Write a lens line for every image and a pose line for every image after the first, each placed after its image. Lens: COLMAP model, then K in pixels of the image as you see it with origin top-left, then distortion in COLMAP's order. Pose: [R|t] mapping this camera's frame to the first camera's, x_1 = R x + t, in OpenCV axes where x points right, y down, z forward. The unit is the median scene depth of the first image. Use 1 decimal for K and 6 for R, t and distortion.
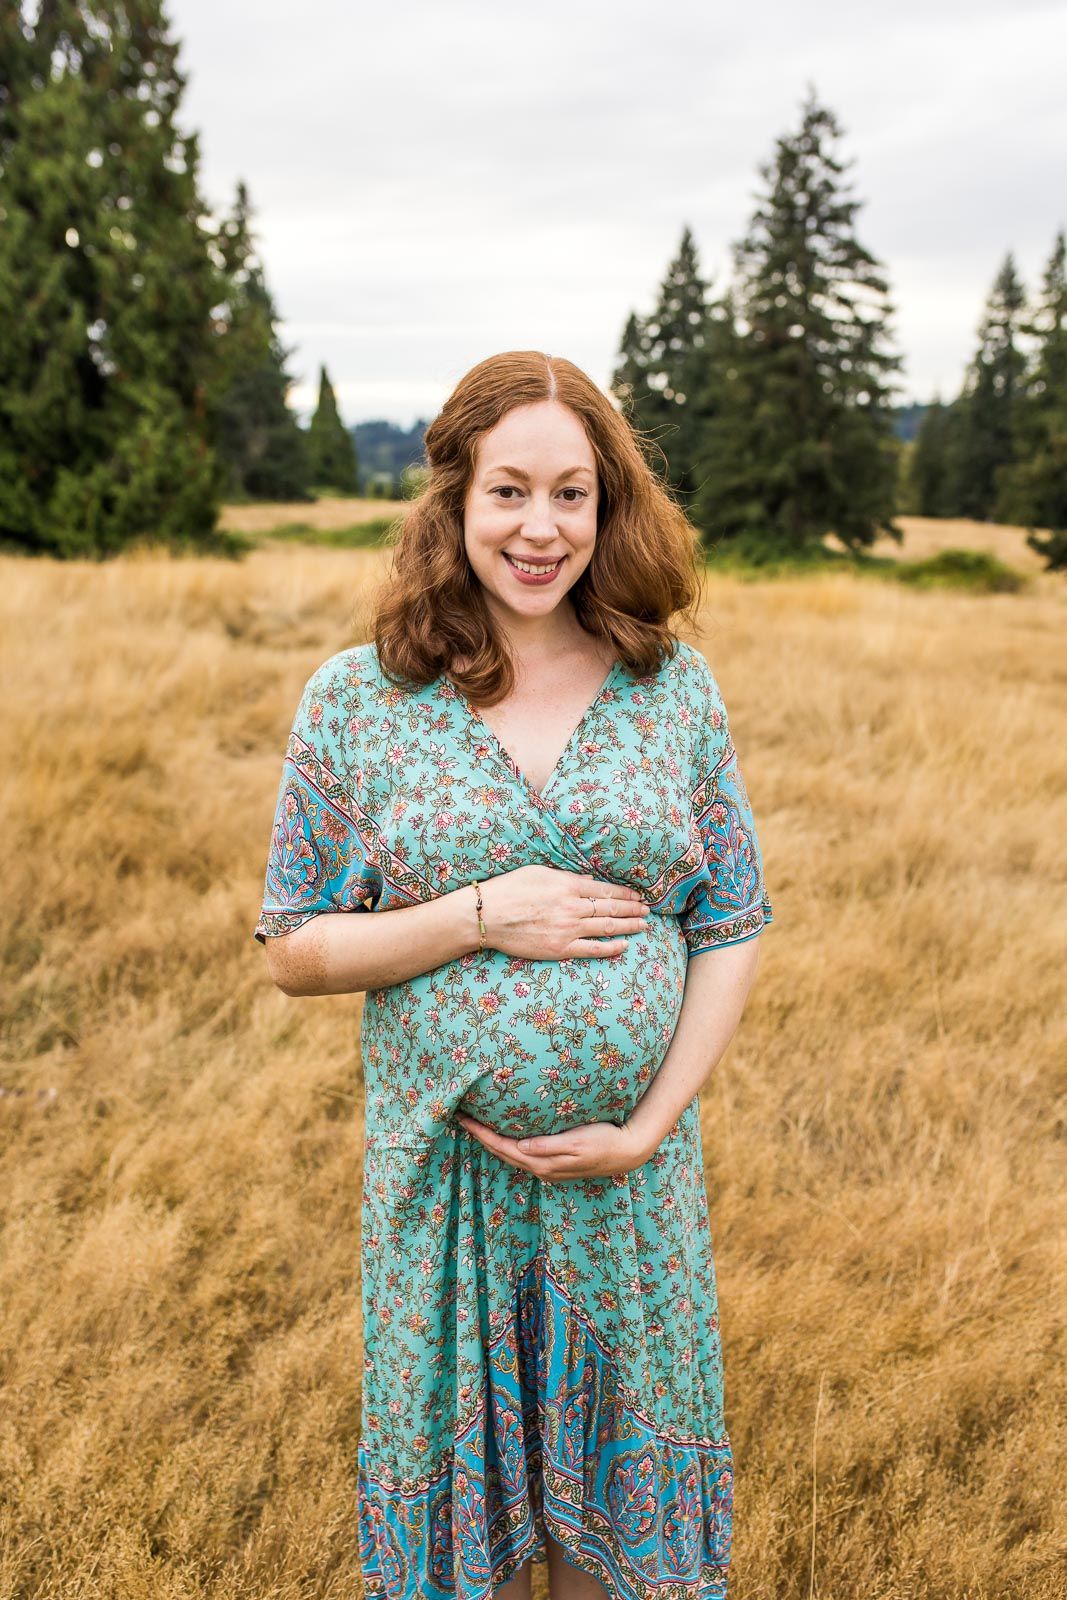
lens RADIAL K [[1547.1, 0, 539.6], [0, 1547.1, 799.4], [0, 0, 1]] dist [-0.001965, 0.008476]
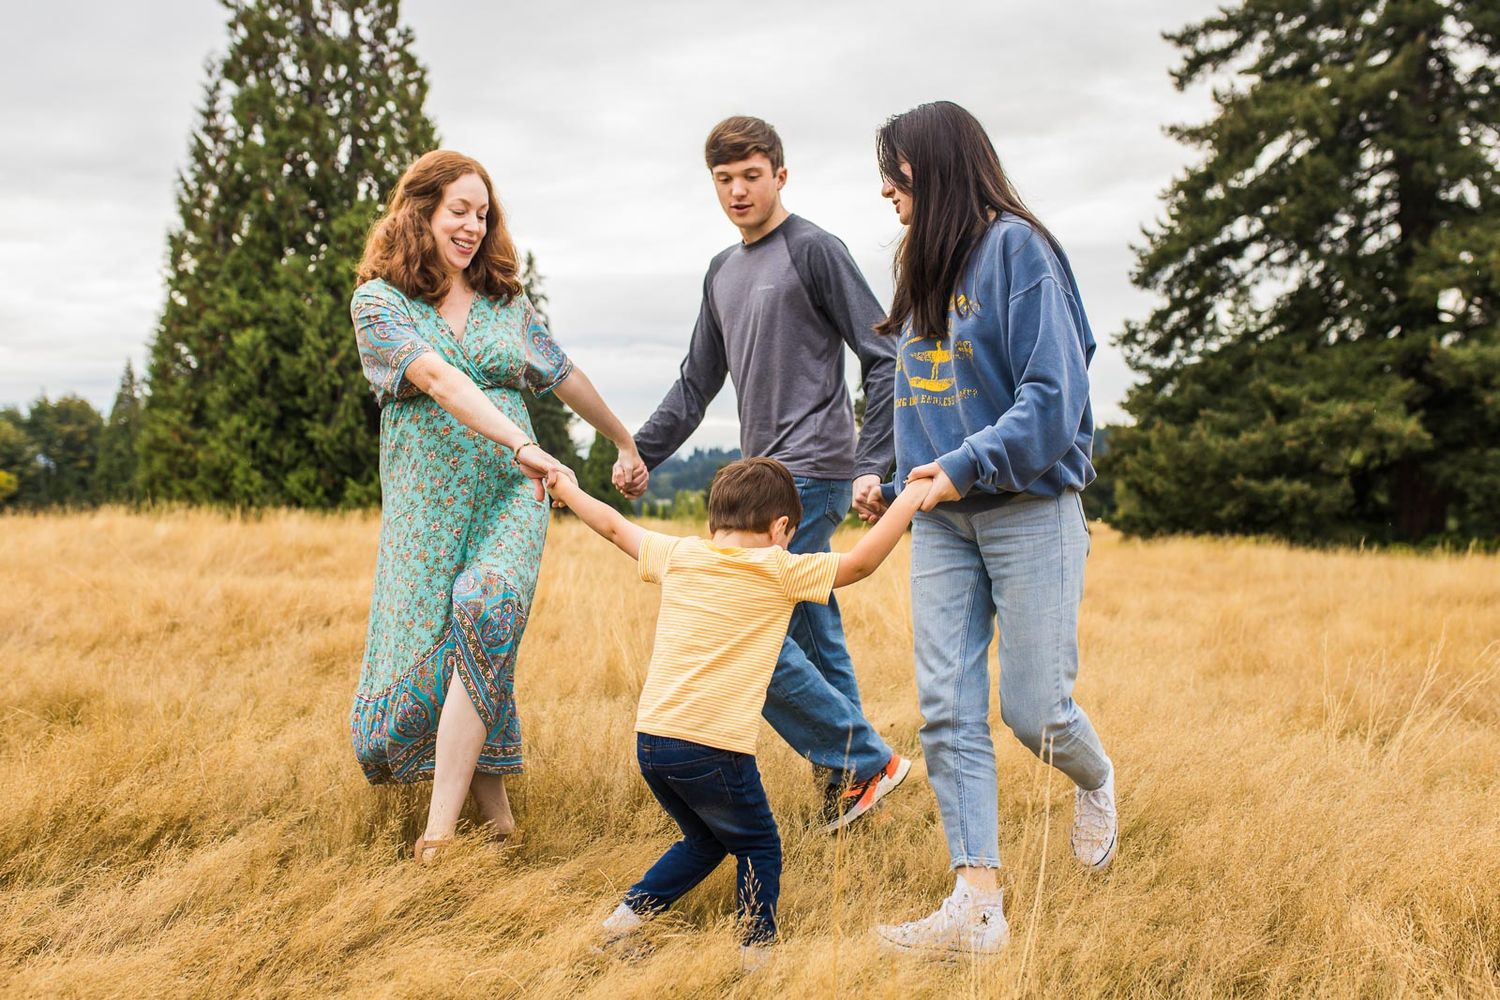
lens RADIAL K [[1507.8, 0, 750.0], [0, 1507.8, 500.0], [0, 0, 1]] dist [0.005876, 0.000452]
pose [[0.998421, -0.021799, -0.051775, 0.047117], [0.010612, 0.978235, -0.207230, 0.035460], [0.055165, 0.206353, 0.976921, -0.112640]]
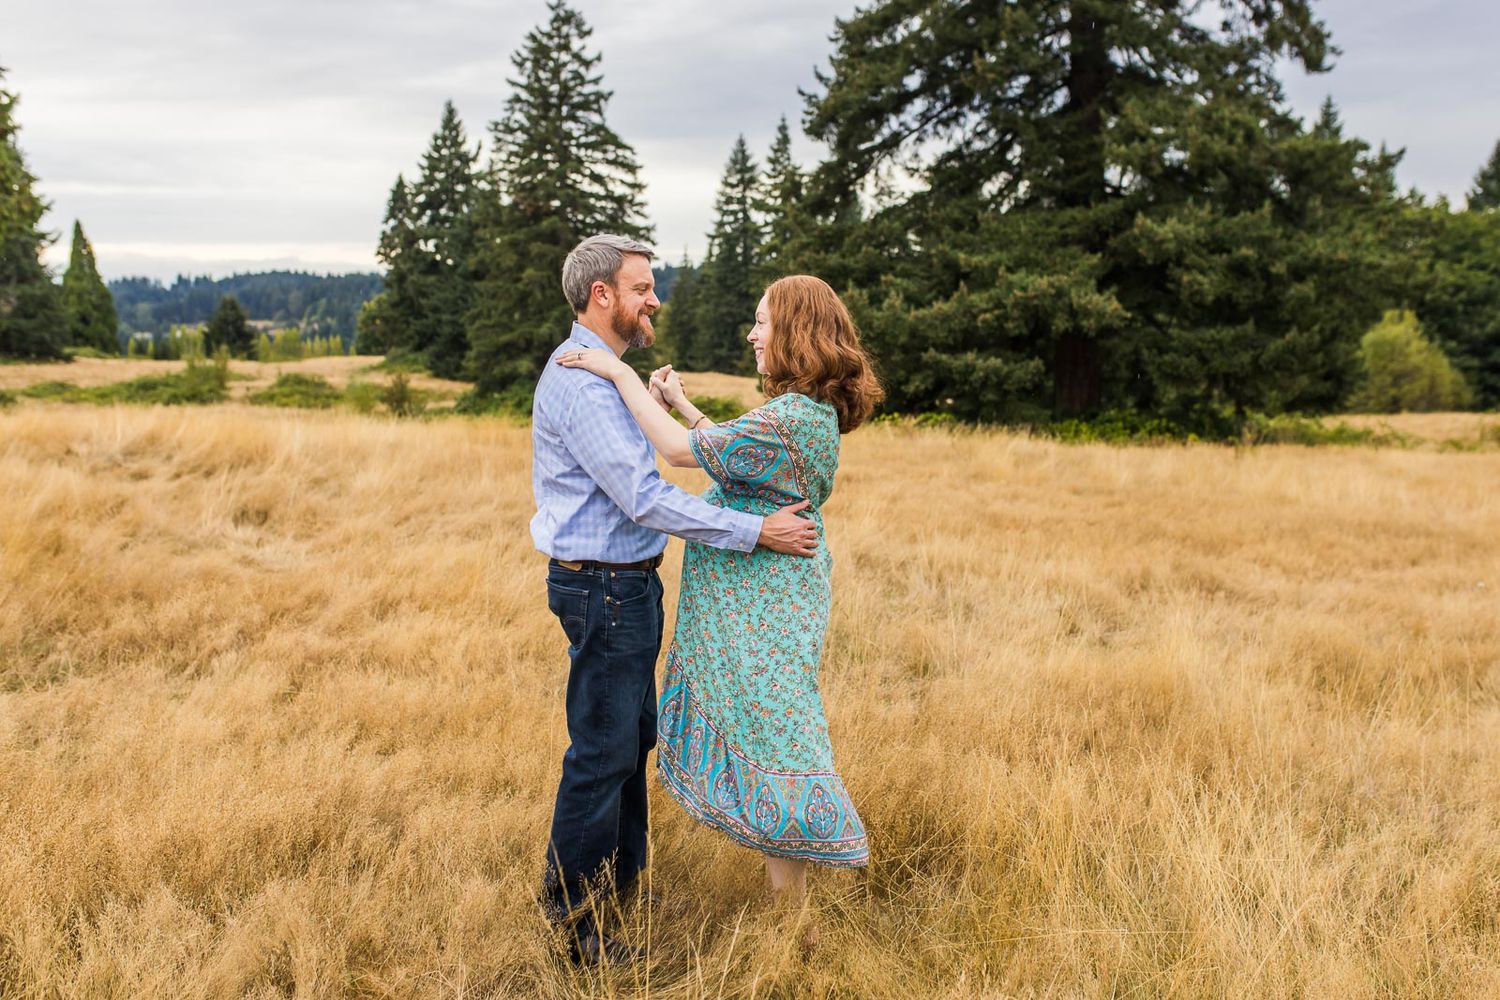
lens RADIAL K [[1503.2, 0, 781.3], [0, 1503.2, 470.1], [0, 0, 1]] dist [0.002336, 0.008176]
pose [[0.954188, -0.029461, 0.297754, -0.004858], [0.063481, 0.992419, -0.105239, 0.008256], [-0.292396, 0.119320, 0.948824, -0.040103]]
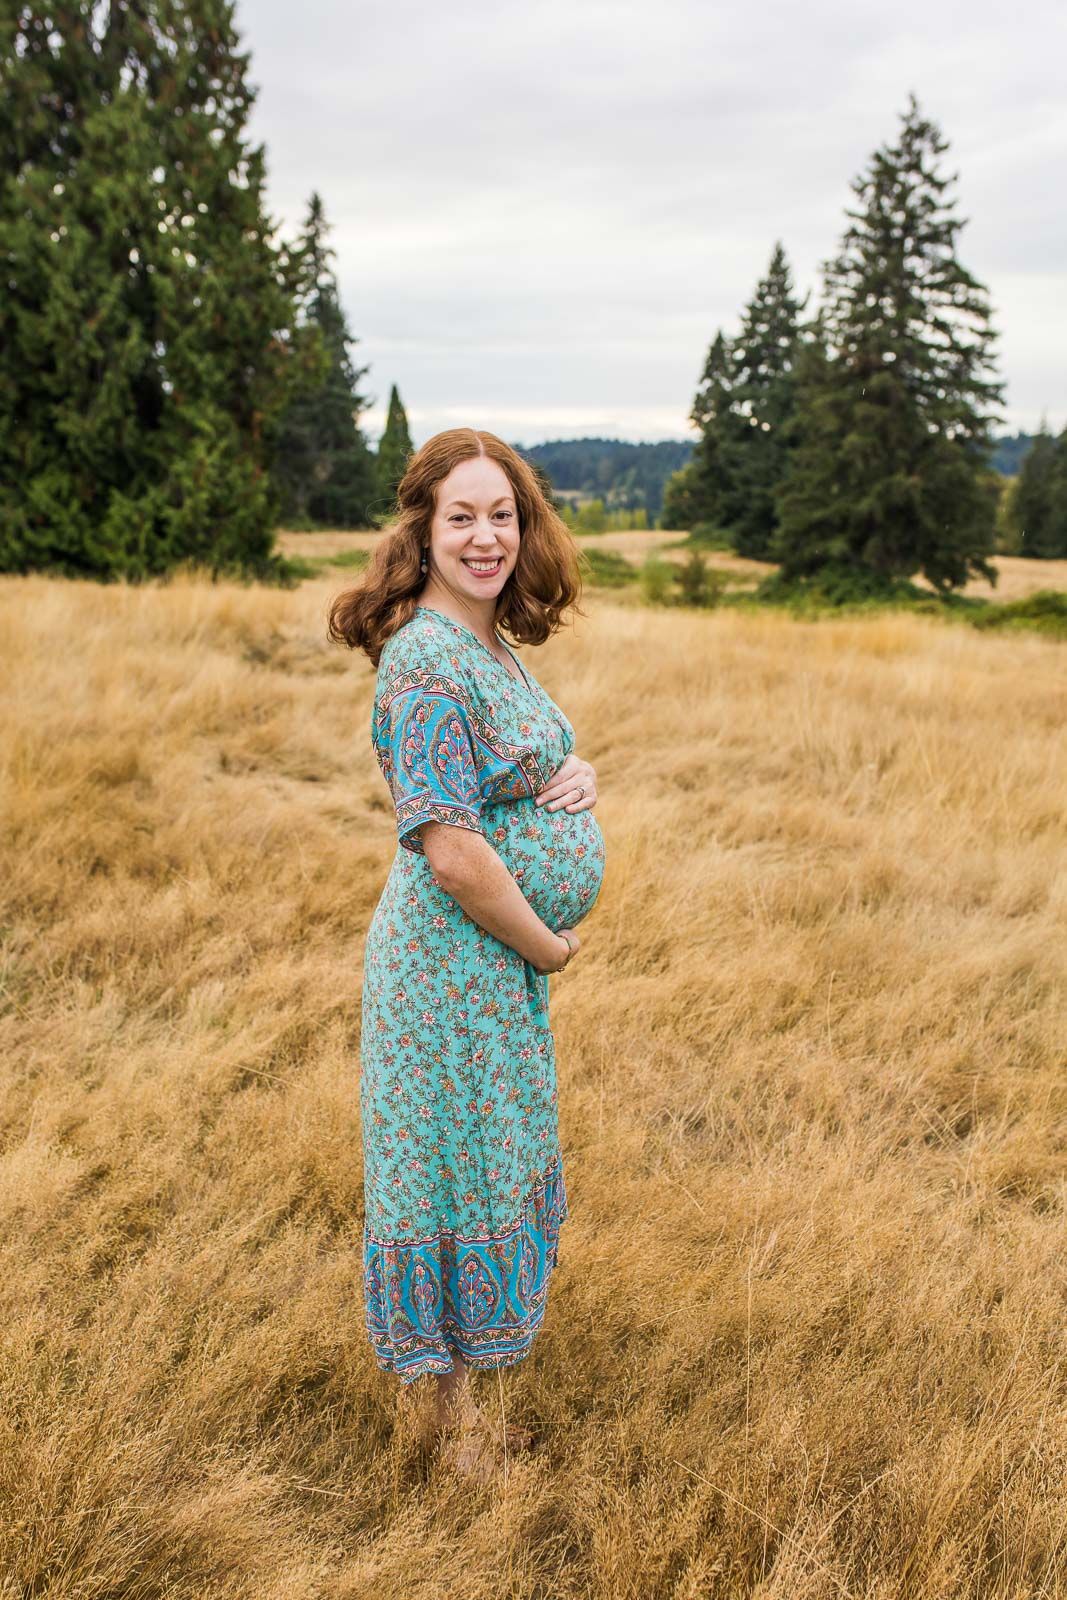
lens RADIAL K [[1620.6, 0, 494.6], [0, 1620.6, 850.4], [0, 0, 1]] dist [0.002990, -0.010842]
pose [[0.996972, 0.031527, -0.071082, 0.006074], [-0.031250, 0.999499, 0.005004, 0.001334], [0.071204, -0.002768, 0.997458, -0.006403]]
